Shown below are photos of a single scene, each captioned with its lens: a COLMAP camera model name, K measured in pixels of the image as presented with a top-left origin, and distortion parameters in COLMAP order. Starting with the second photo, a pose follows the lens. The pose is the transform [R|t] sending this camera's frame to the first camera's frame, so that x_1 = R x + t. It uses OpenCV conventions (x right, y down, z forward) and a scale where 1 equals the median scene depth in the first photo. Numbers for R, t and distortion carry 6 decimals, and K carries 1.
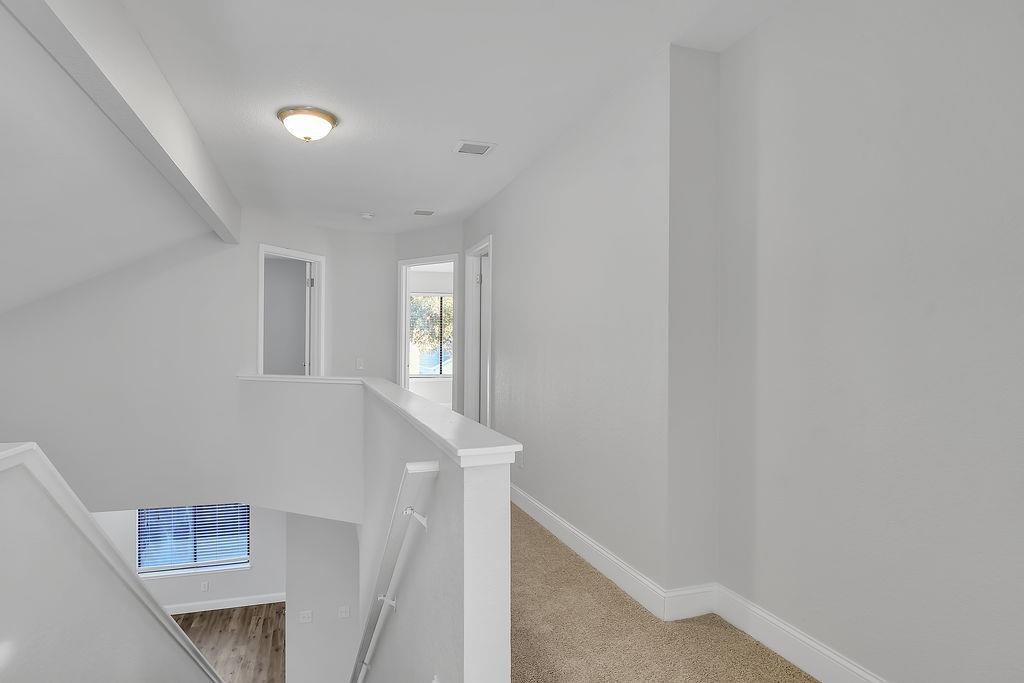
lens RADIAL K [[571.9, 0, 503.5], [0, 571.9, 343.2], [0, 0, 1]] dist [-0.003142, -0.002680]
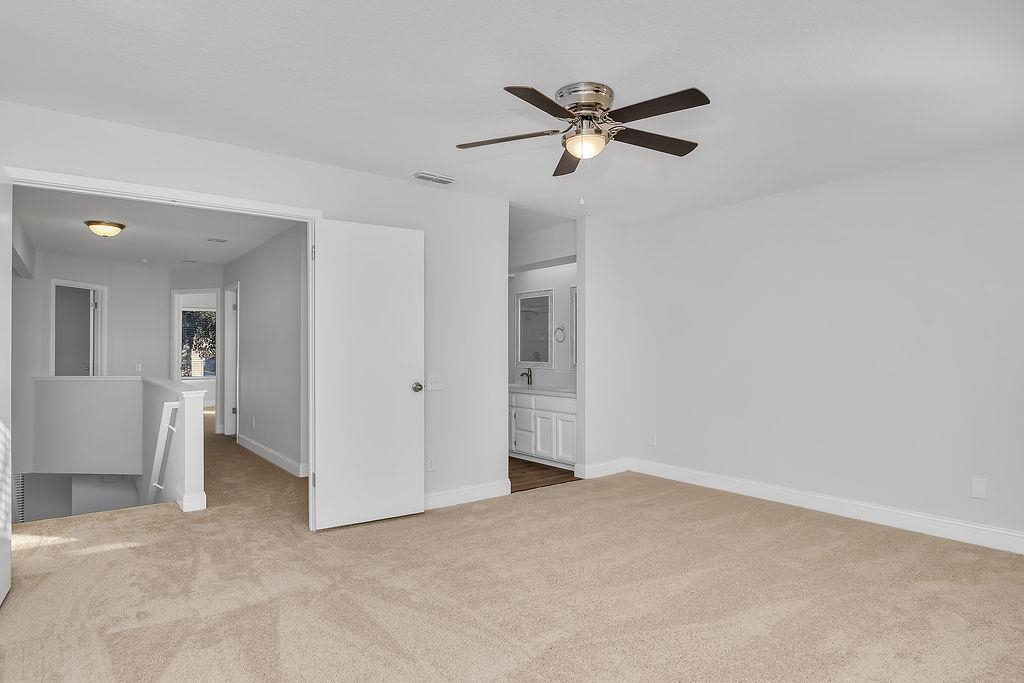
lens RADIAL K [[571.9, 0, 512.4], [0, 571.9, 348.8], [0, 0, 1]] dist [-0.003142, -0.002680]
pose [[0.942467, -0.000837, 0.334297, 0.139087], [0.000282, 0.999999, 0.001708, -0.009419], [-0.334298, -0.001515, 0.942466, -0.597506]]
